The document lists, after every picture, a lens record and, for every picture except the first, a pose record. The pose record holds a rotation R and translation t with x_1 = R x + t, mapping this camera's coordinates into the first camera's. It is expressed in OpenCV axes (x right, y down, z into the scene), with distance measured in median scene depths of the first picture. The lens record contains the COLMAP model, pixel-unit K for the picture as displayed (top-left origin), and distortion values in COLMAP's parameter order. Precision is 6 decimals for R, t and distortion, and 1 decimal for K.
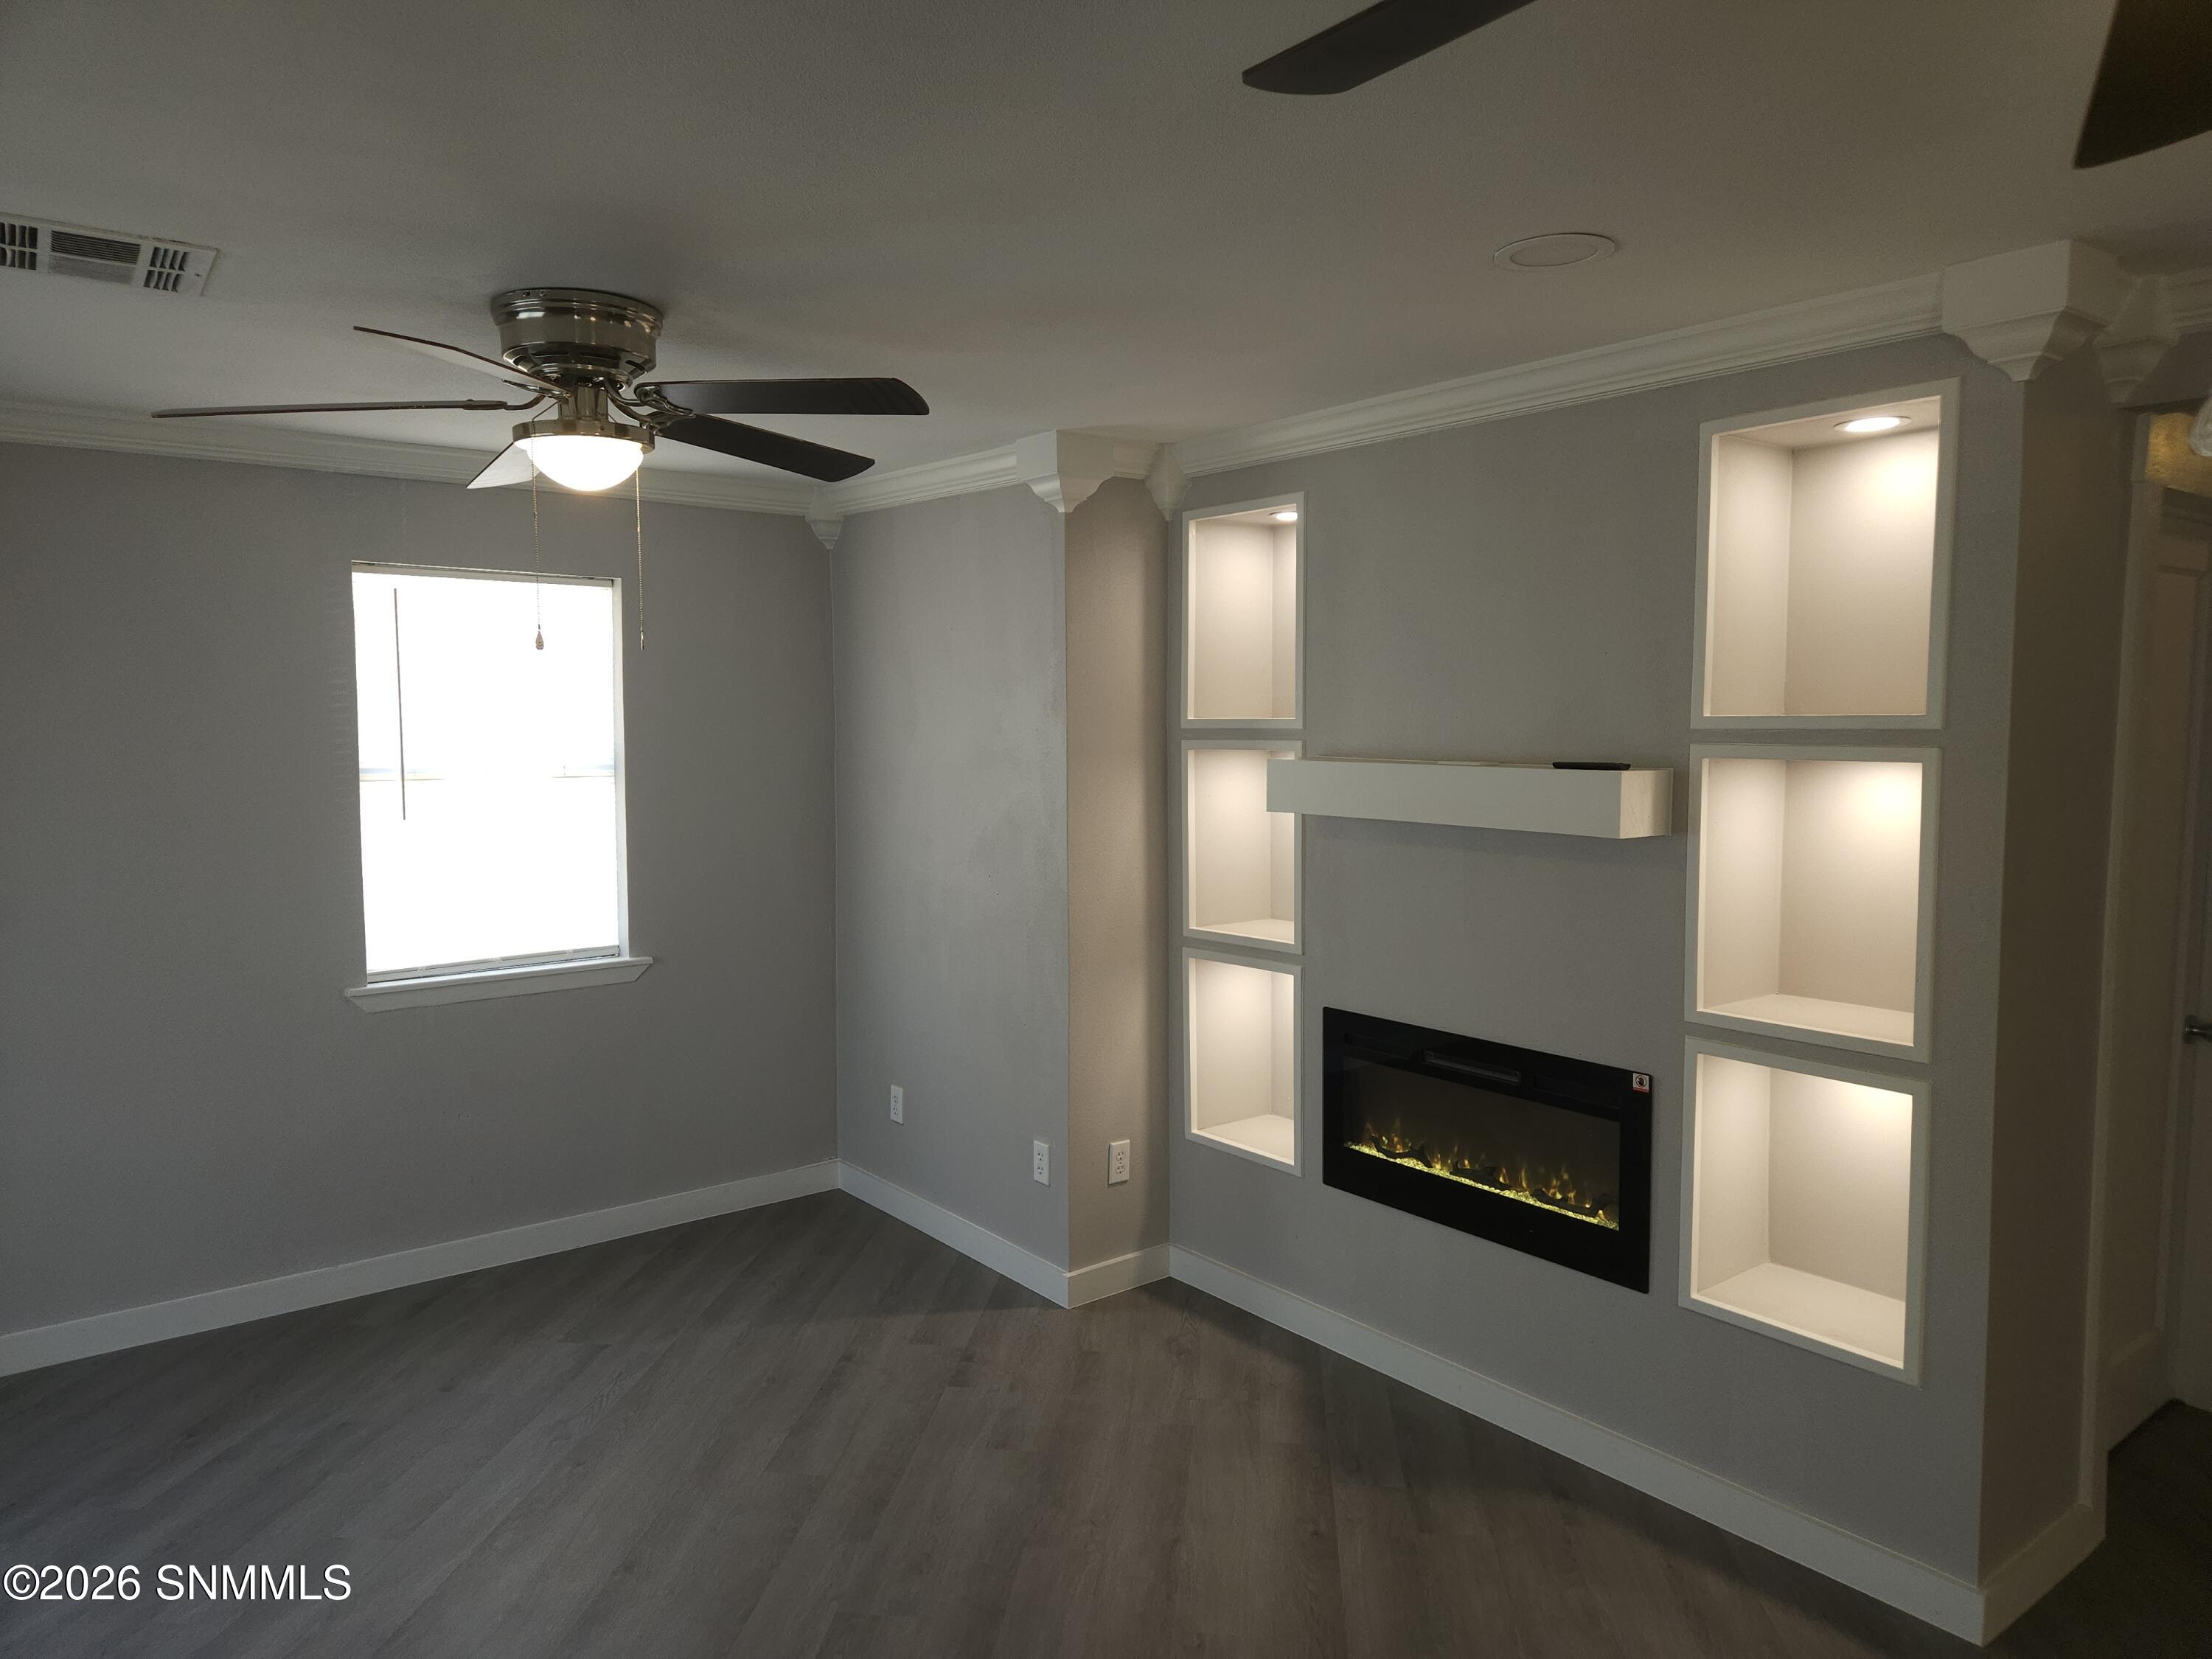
lens RADIAL K [[1472.9, 0, 1097.7], [0, 1472.9, 827.0], [0, 0, 1]] dist [0.065296, -0.075447]
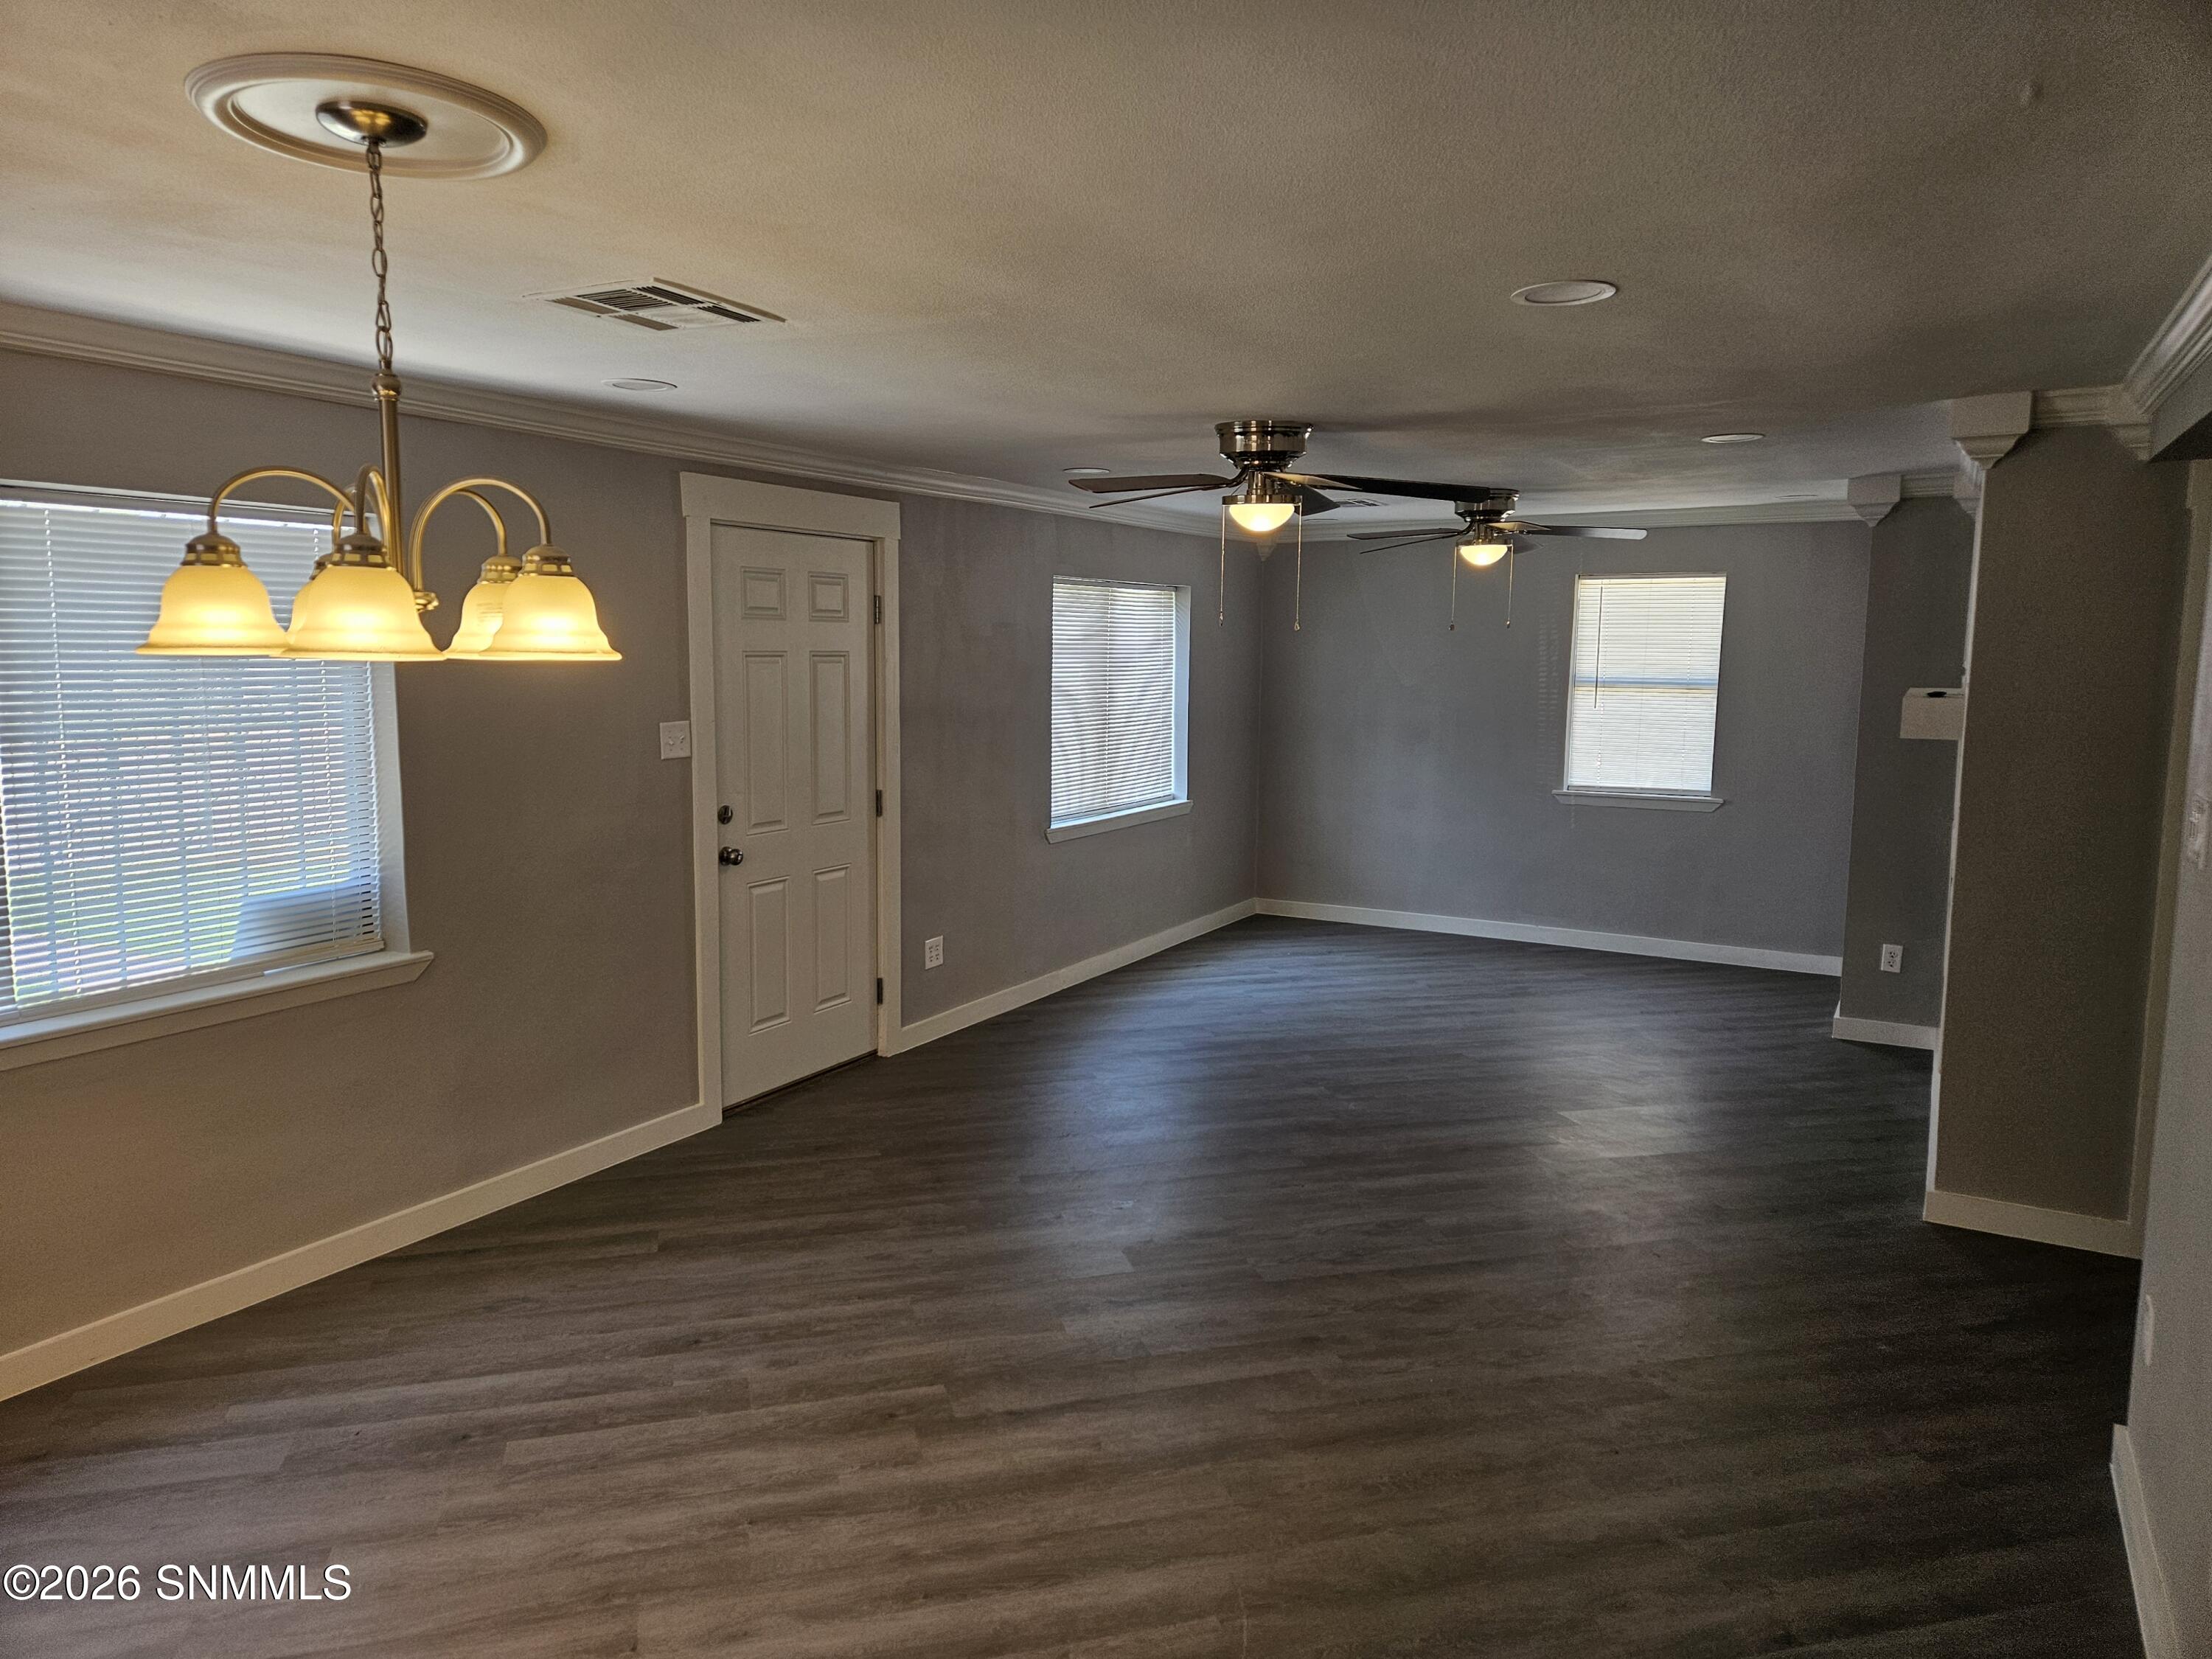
lens RADIAL K [[1447.4, 0, 1073.0], [0, 1447.4, 818.7], [0, 0, 1]] dist [0.005899, 0.000746]
pose [[0.349234, 0.117565, -0.929631, 1.423615], [-0.073845, 0.992466, 0.097770, 0.005457], [0.934121, 0.034504, 0.355284, -0.382374]]
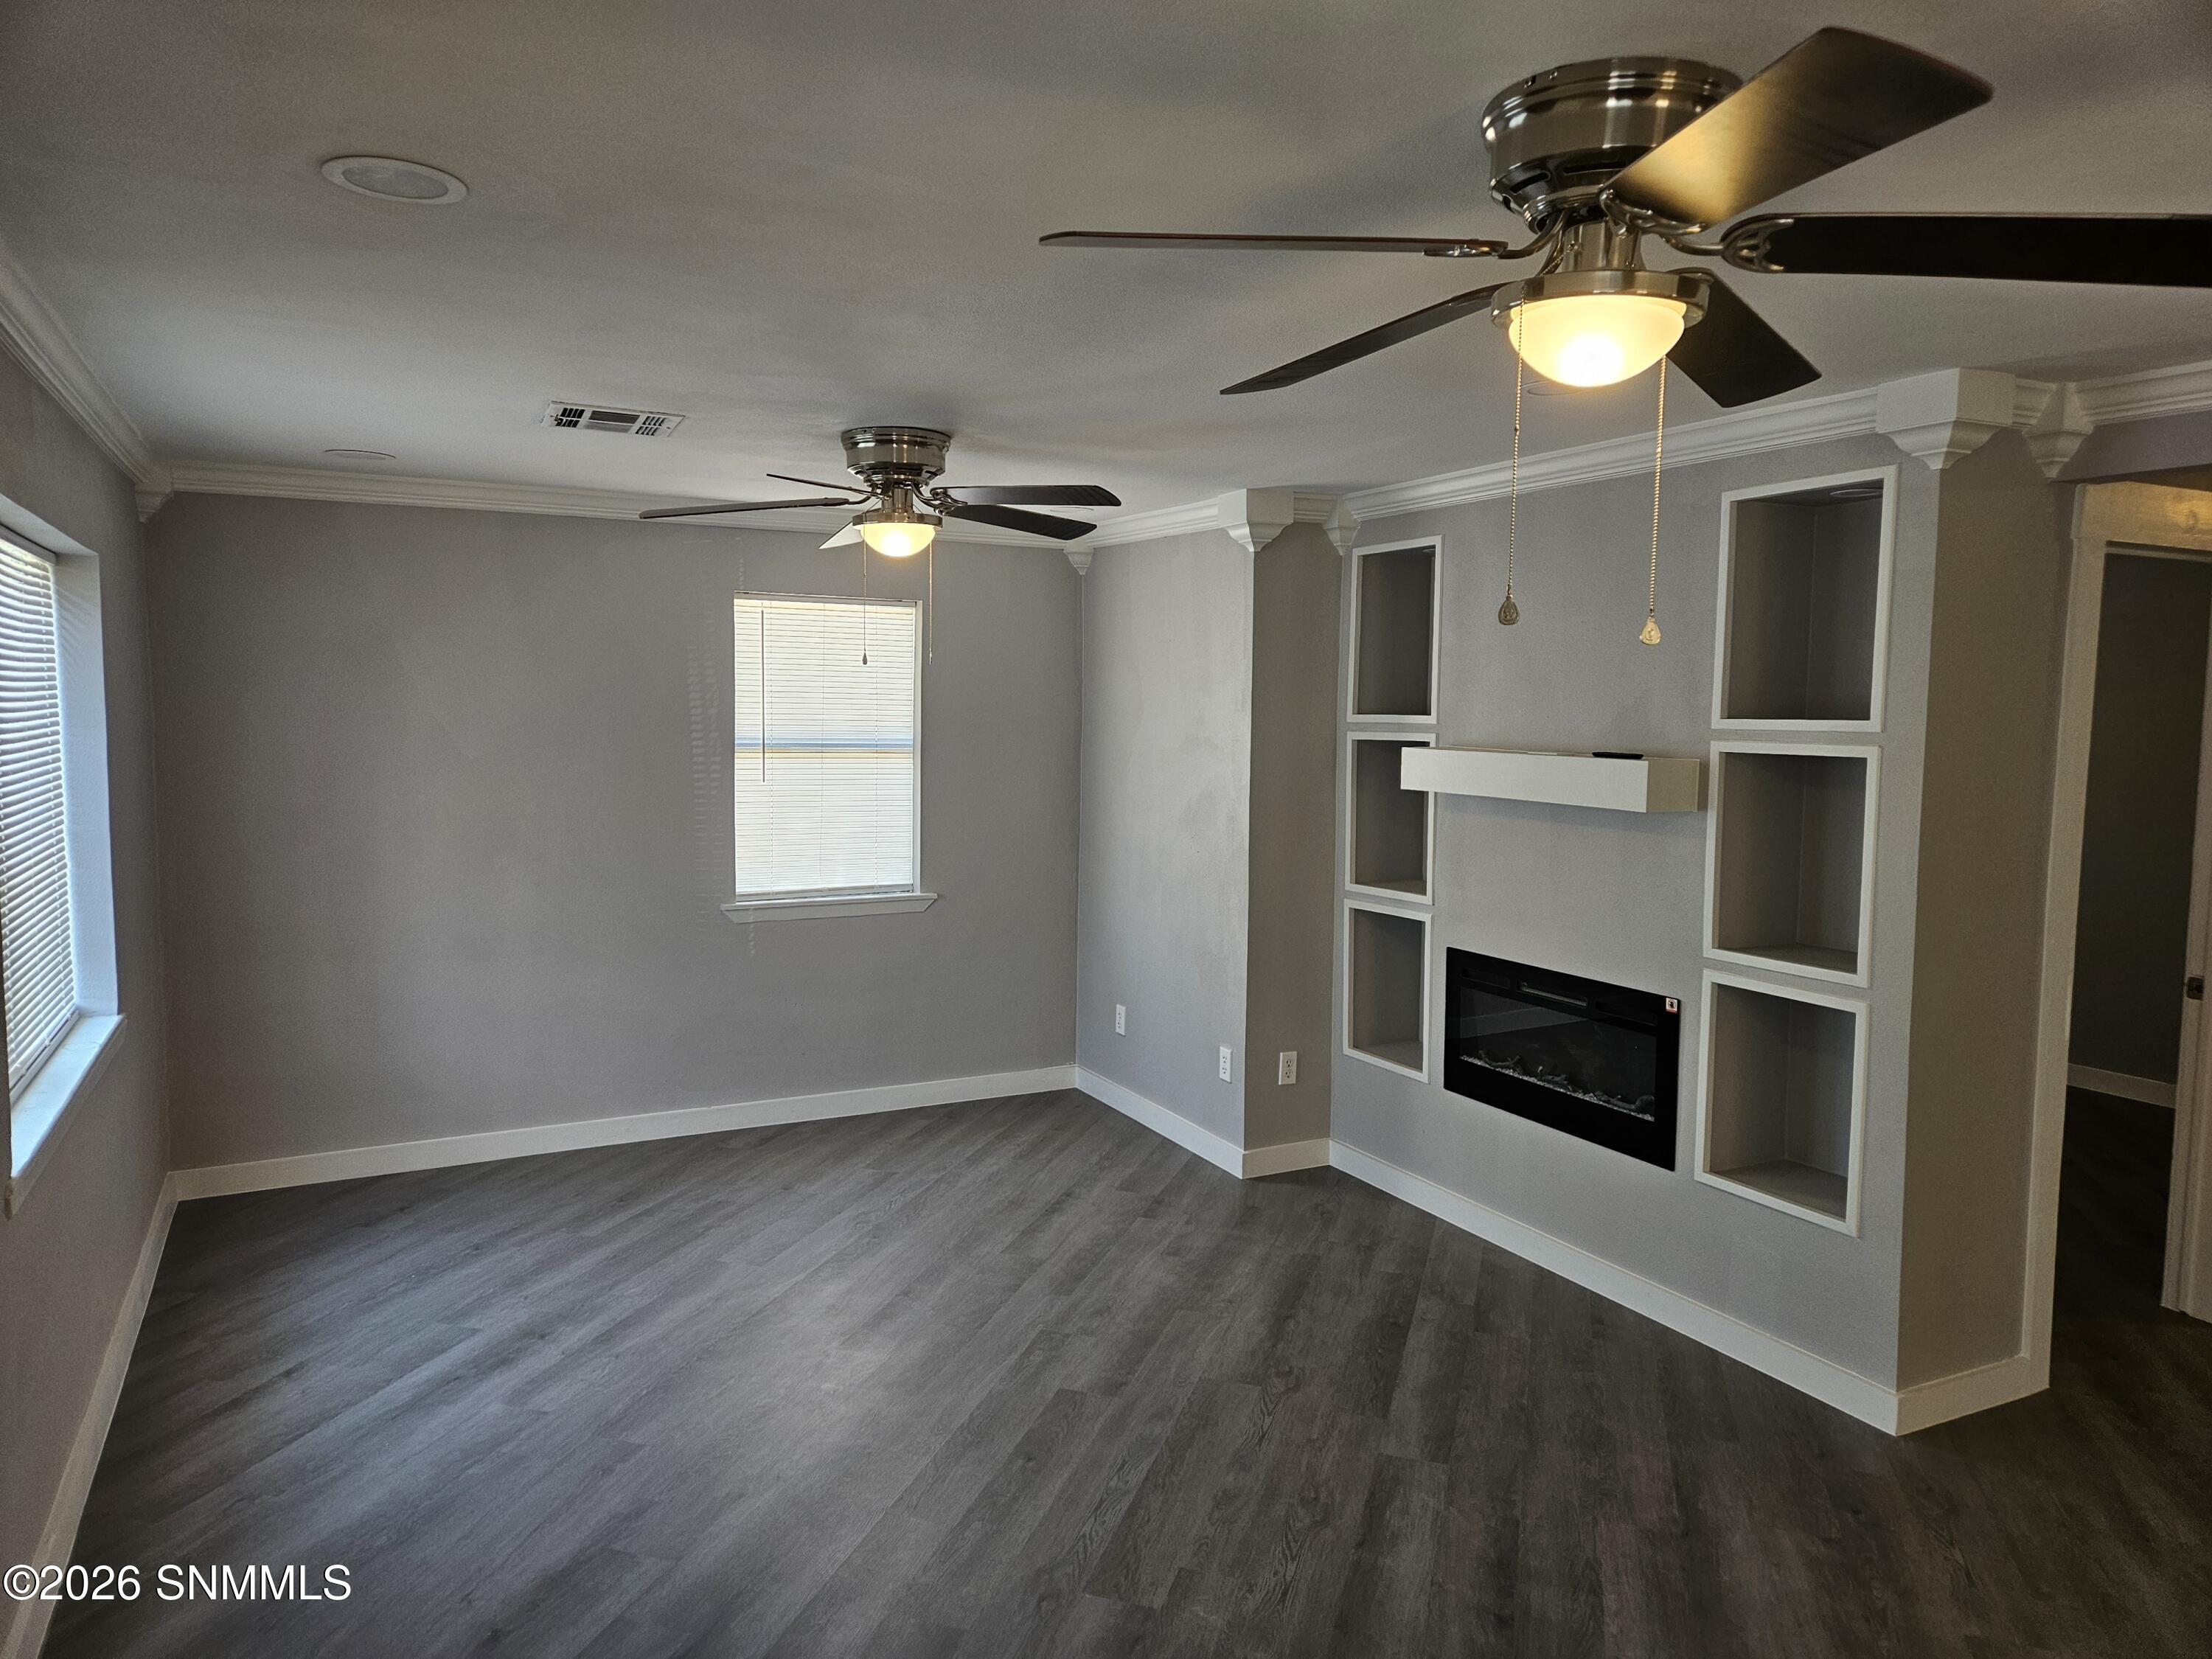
lens RADIAL K [[1447.4, 0, 1073.0], [0, 1447.4, 818.7], [0, 0, 1]] dist [0.005899, 0.000746]
pose [[0.978019, 0.029020, -0.206486, 0.107371], [-0.028551, 0.999579, 0.005248, 0.018439], [0.206552, 0.000763, 0.978435, -0.303877]]
